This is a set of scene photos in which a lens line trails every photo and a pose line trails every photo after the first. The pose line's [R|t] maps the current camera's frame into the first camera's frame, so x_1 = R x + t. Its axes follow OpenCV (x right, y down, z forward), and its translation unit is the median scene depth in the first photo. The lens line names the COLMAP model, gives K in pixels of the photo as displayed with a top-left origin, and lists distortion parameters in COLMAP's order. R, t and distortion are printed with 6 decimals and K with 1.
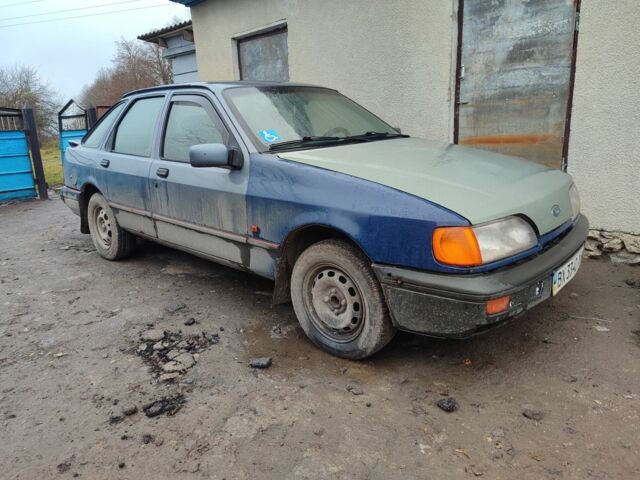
lens RADIAL K [[482.0, 0, 320.0], [0, 482.0, 240.0], [0, 0, 1]] dist [0.004620, 0.003235]
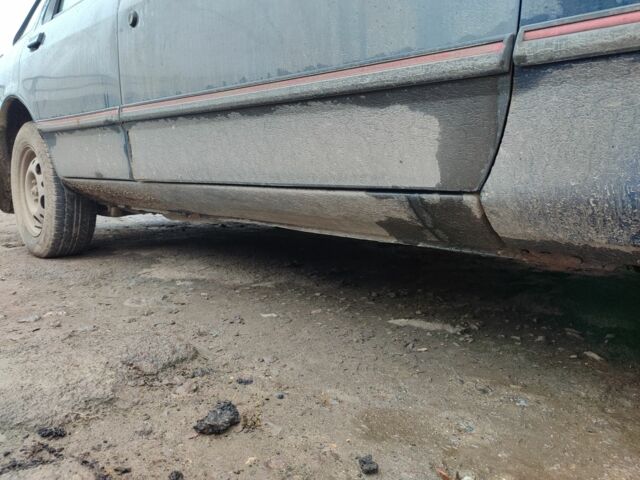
lens RADIAL K [[482.0, 0, 320.0], [0, 482.0, 240.0], [0, 0, 1]] dist [0.004620, 0.003235]
pose [[0.999544, 0.030155, 0.001654, -0.171313], [-0.029803, 0.993758, -0.107500, 0.080378], [-0.004886, 0.107401, 0.994204, 0.578007]]
